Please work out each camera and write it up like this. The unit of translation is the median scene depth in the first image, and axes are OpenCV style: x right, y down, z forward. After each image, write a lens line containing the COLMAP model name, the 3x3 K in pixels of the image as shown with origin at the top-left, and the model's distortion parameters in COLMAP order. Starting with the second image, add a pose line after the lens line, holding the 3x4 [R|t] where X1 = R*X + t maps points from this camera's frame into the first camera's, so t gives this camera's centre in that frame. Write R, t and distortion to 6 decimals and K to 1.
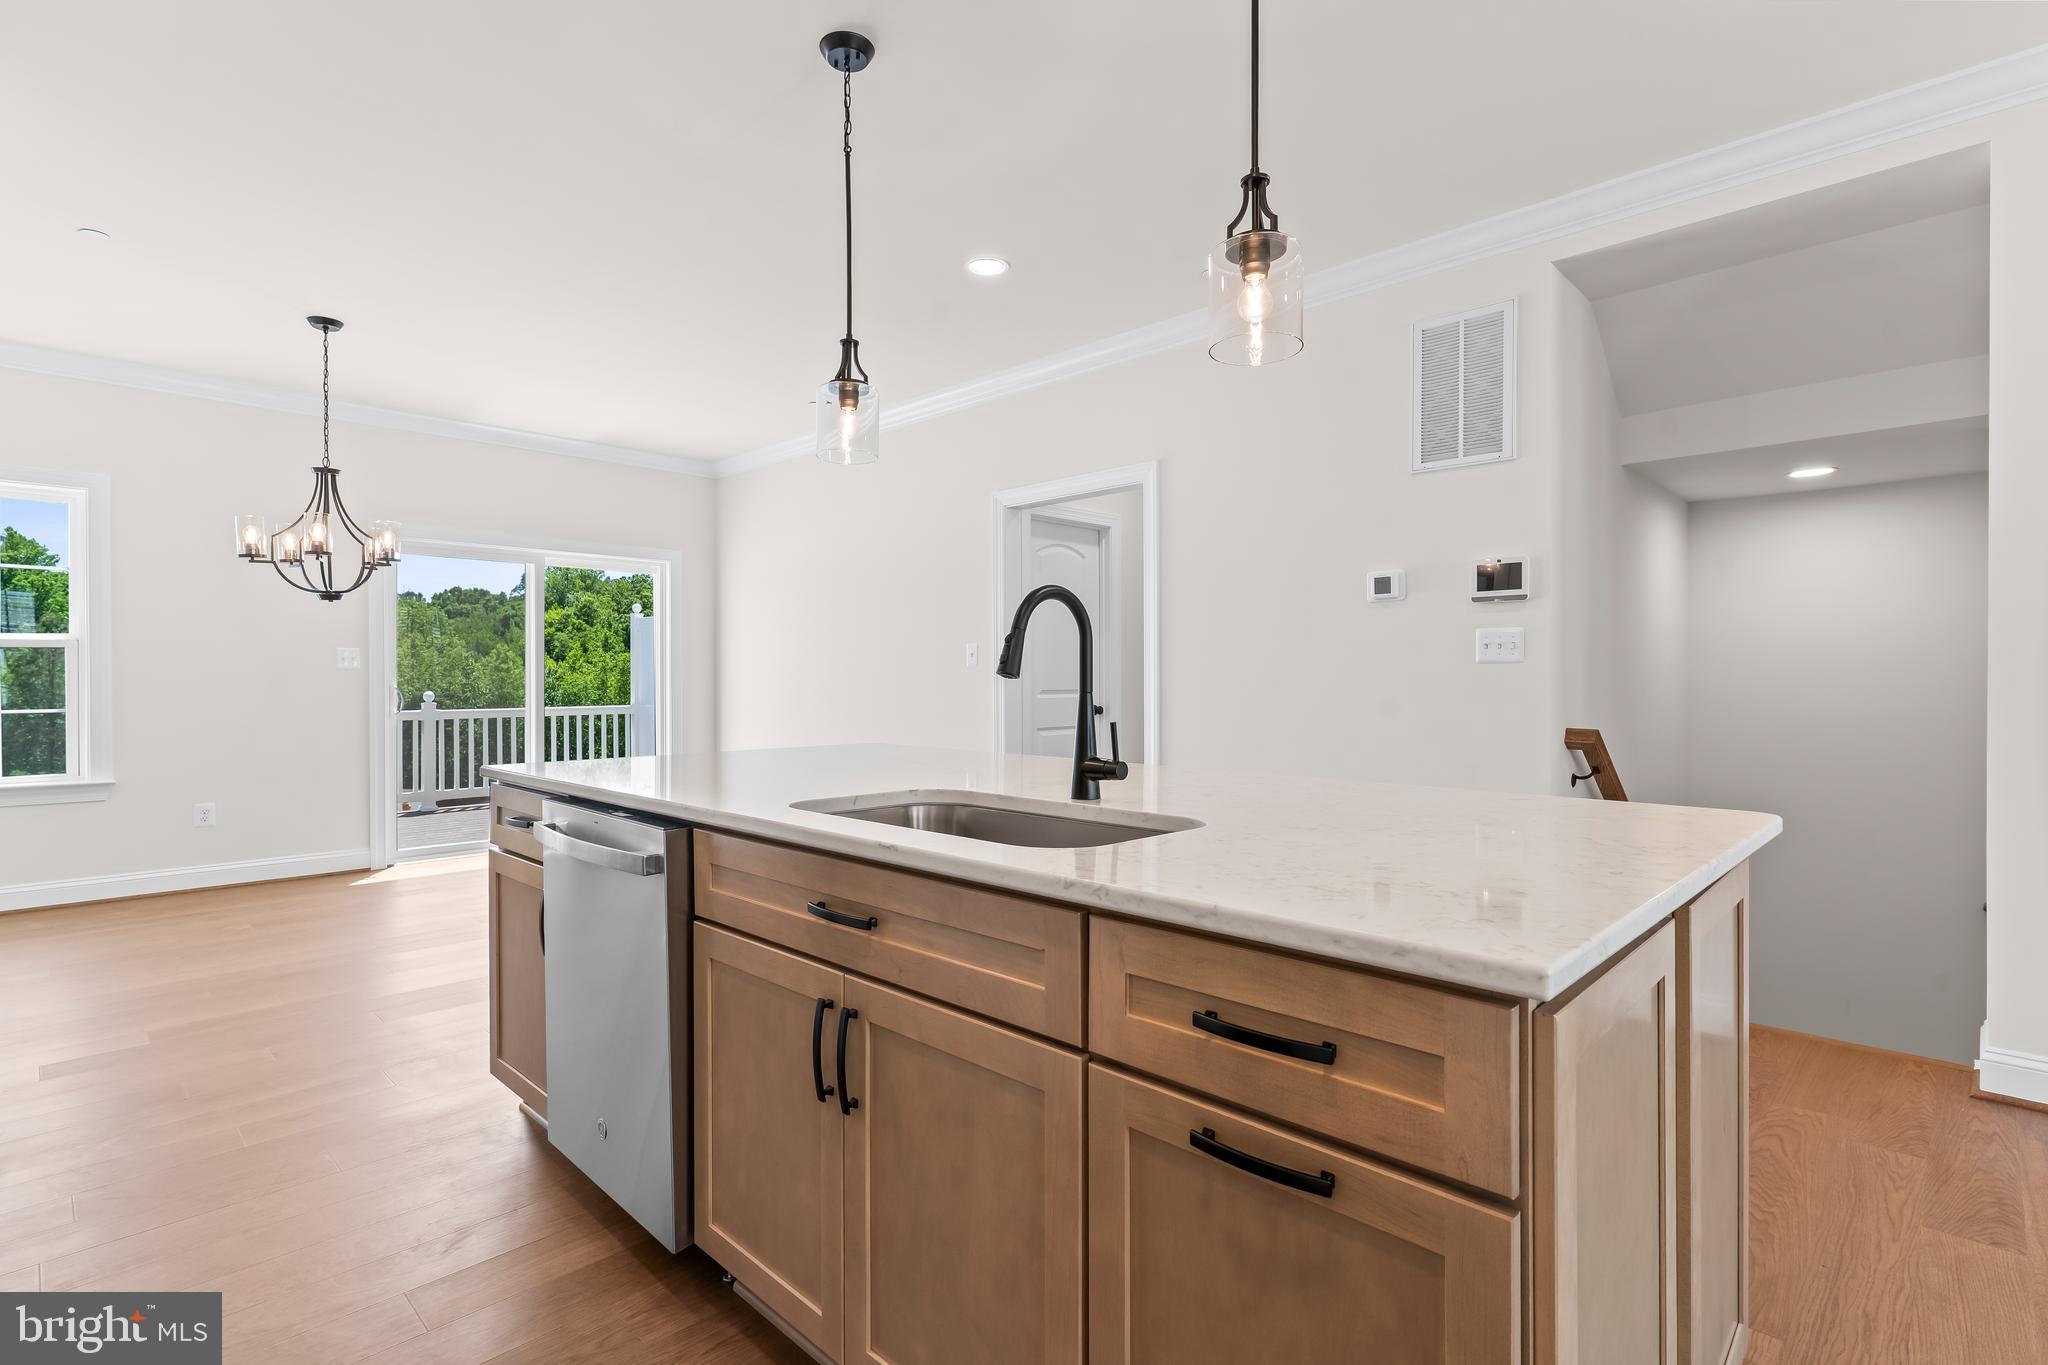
lens RADIAL K [[975.7, 0, 1022.3], [0, 975.7, 688.9], [0, 0, 1]] dist [0.003835, 0.000262]
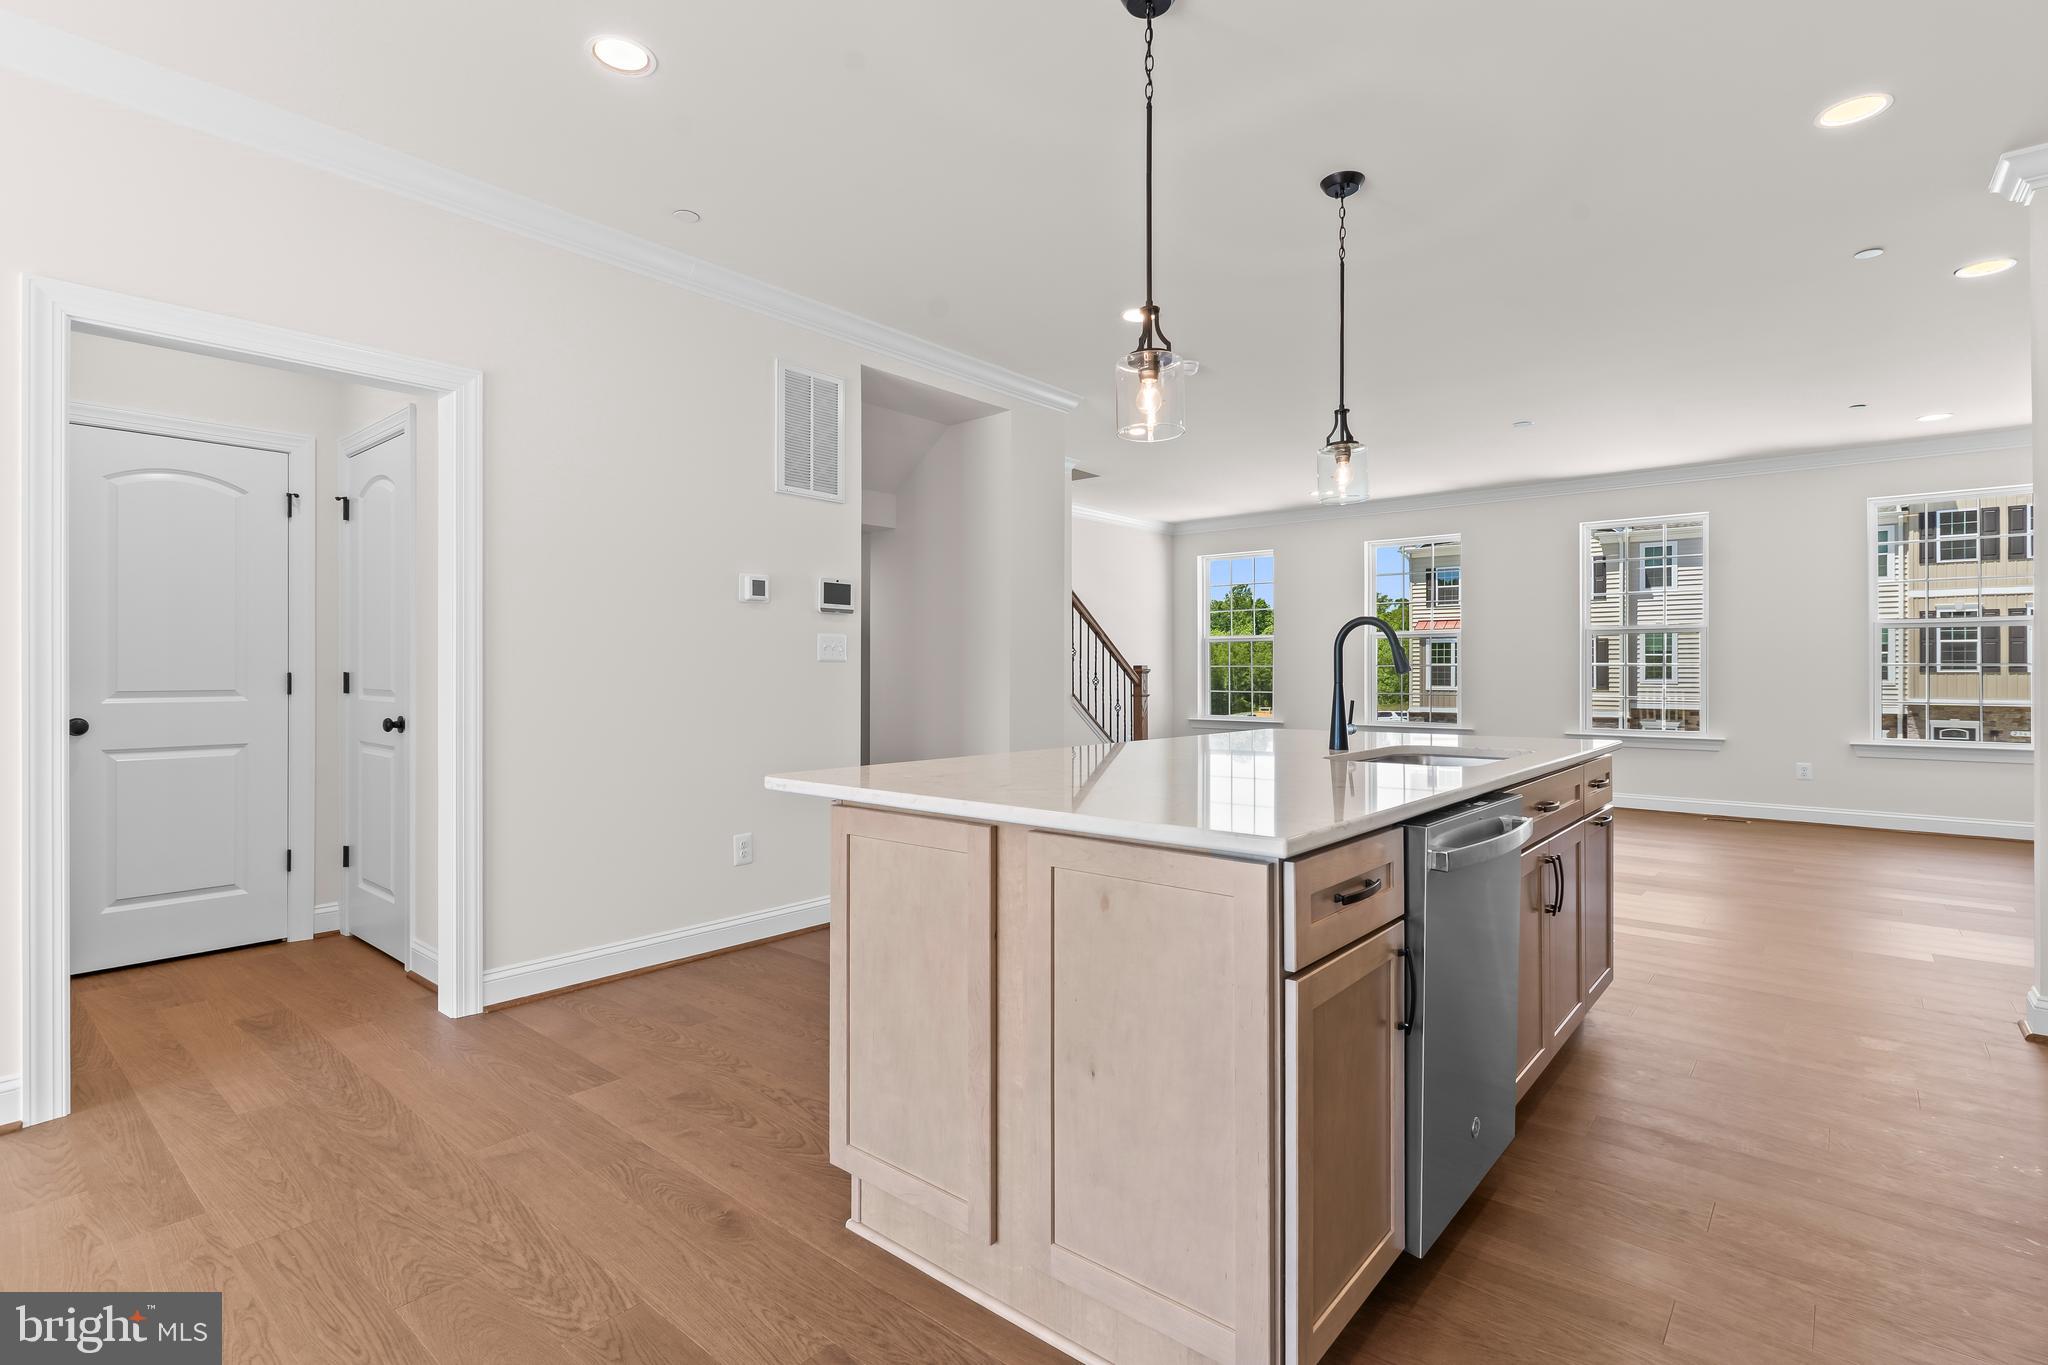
lens RADIAL K [[976.5, 0, 1011.4], [0, 976.5, 666.4], [0, 0, 1]] dist [-0.002263, -0.000159]
pose [[-0.061110, 0.008146, 0.998098, -0.639851], [0.010938, 0.999912, -0.007491, -0.007552], [-0.998071, 0.010460, -0.061194, 0.701634]]
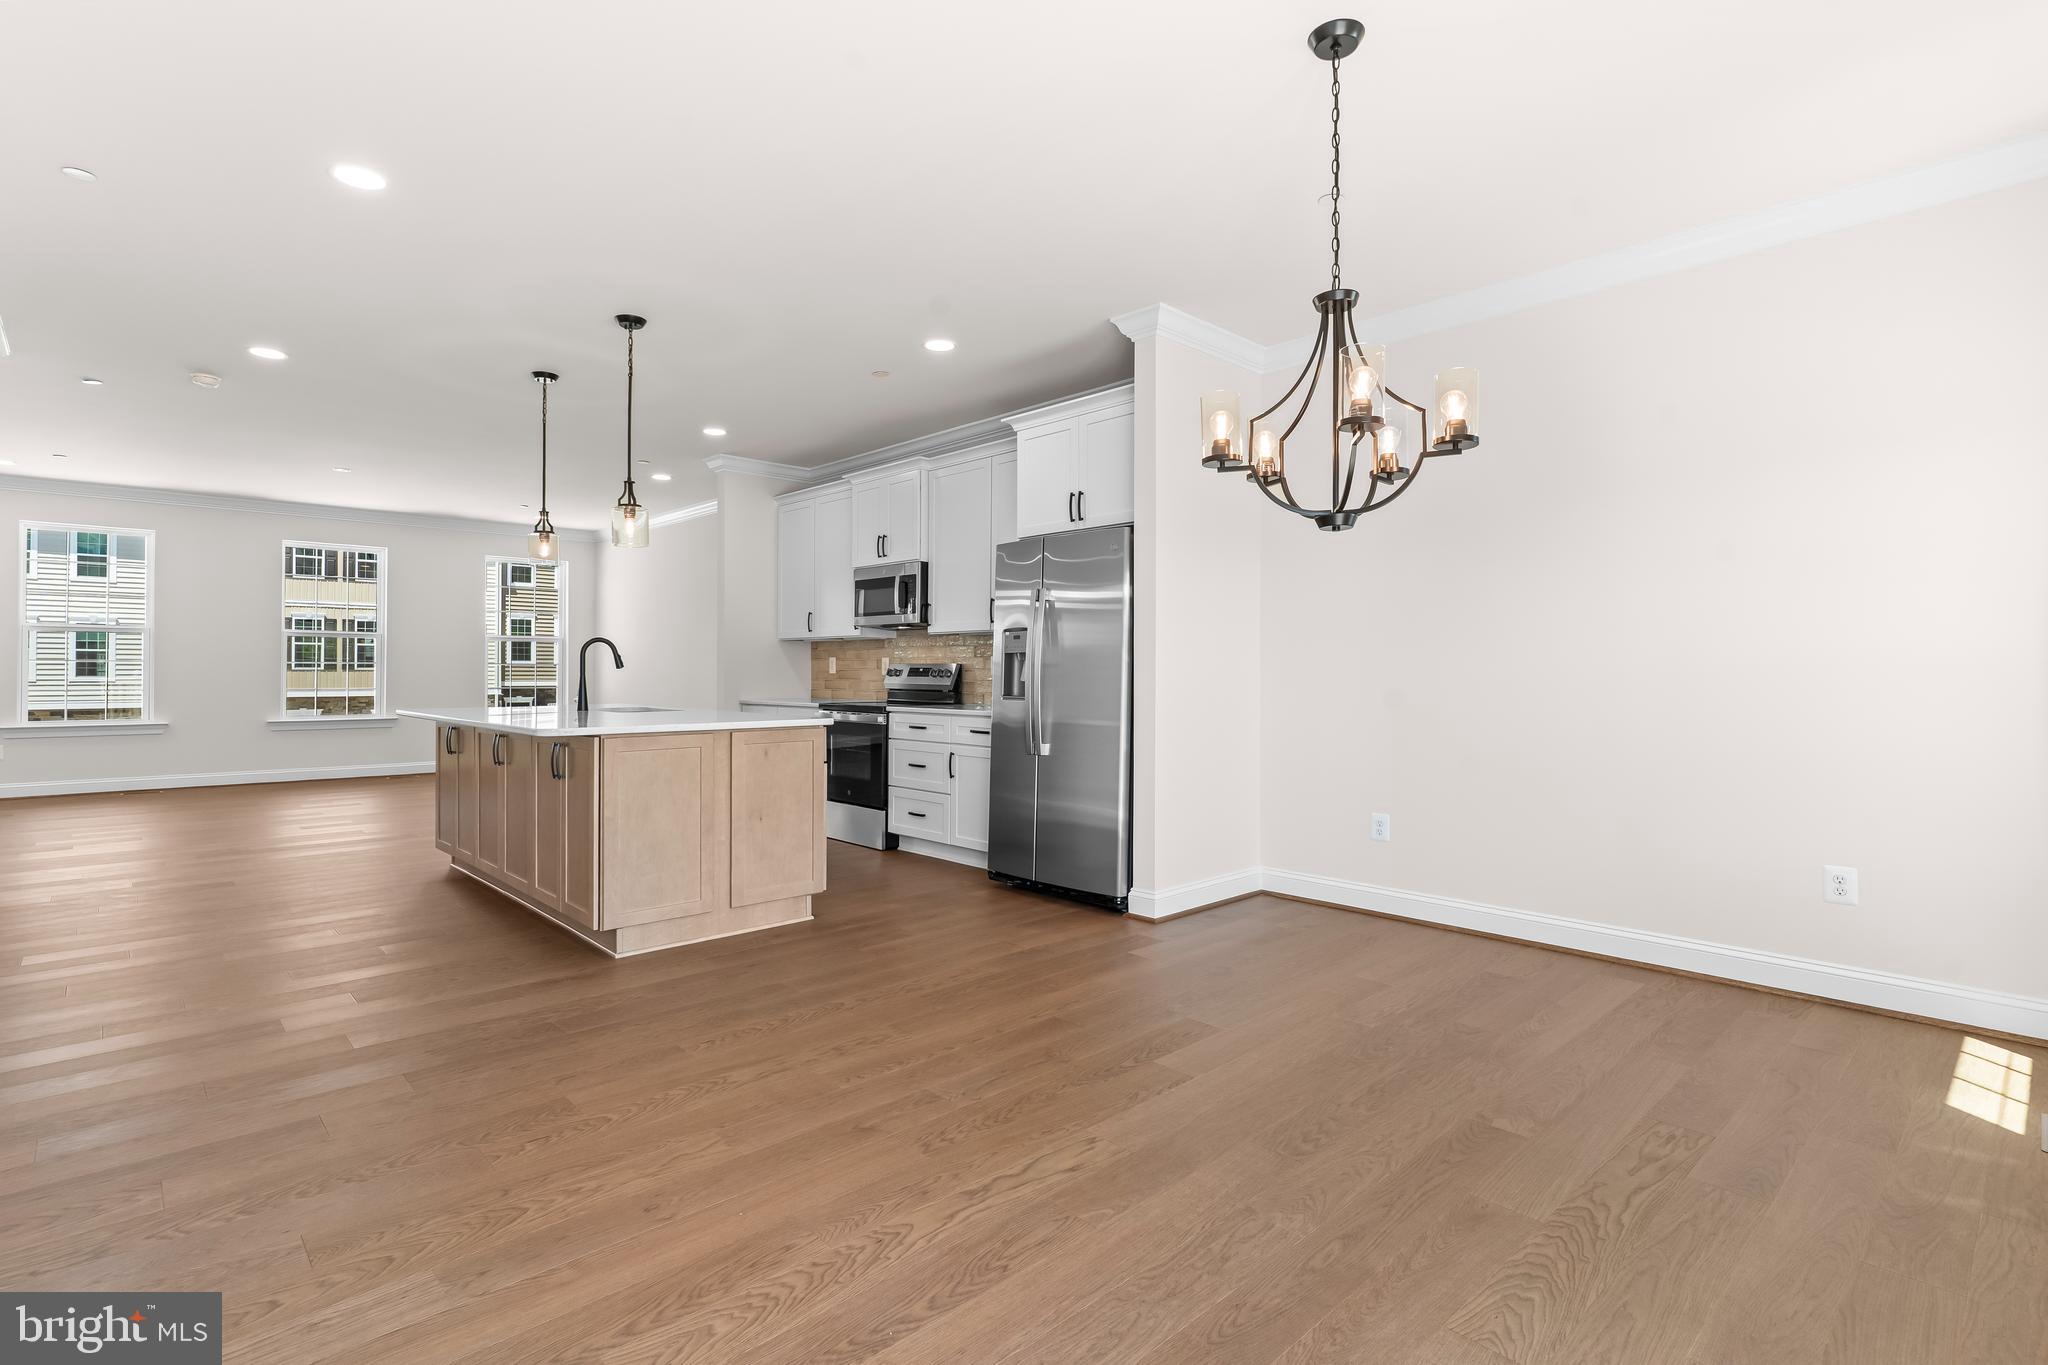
lens RADIAL K [[976.5, 0, 1011.4], [0, 976.5, 666.4], [0, 0, 1]] dist [-0.002263, -0.000159]
pose [[-0.998818, 0.000831, 0.048597, -0.571179], [0.001133, 0.999980, 0.006185, -0.014974], [-0.048591, 0.006233, -0.998799, 1.624794]]
